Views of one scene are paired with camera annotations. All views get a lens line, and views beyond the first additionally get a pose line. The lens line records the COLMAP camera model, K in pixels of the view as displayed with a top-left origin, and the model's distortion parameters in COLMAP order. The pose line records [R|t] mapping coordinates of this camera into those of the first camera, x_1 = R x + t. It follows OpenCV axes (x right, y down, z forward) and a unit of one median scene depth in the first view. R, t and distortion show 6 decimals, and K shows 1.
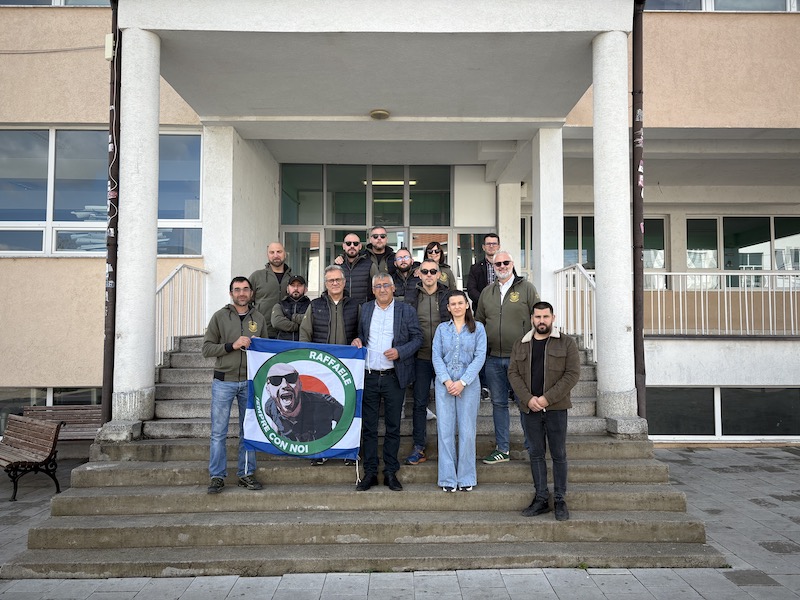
lens RADIAL K [[613.9, 0, 400.0], [0, 613.9, 300.0], [0, 0, 1]] dist [0.003432, -0.003293]
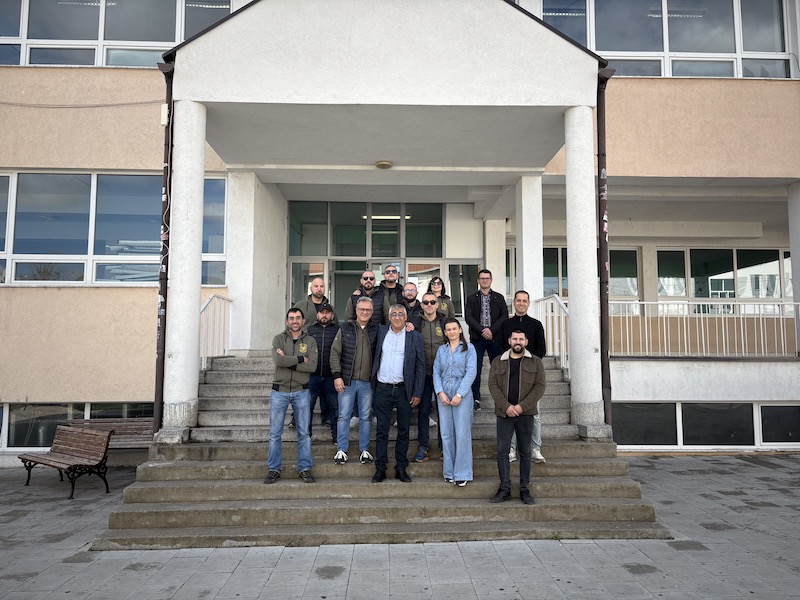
lens RADIAL K [[595.4, 0, 400.0], [0, 595.4, 300.0], [0, 0, 1]] dist [0.003665, 0.003159]
pose [[0.999823, 0.002945, 0.018576, -0.032567], [-0.002204, 0.999207, -0.039753, -0.004398], [-0.018678, 0.039705, 0.999037, -0.156381]]
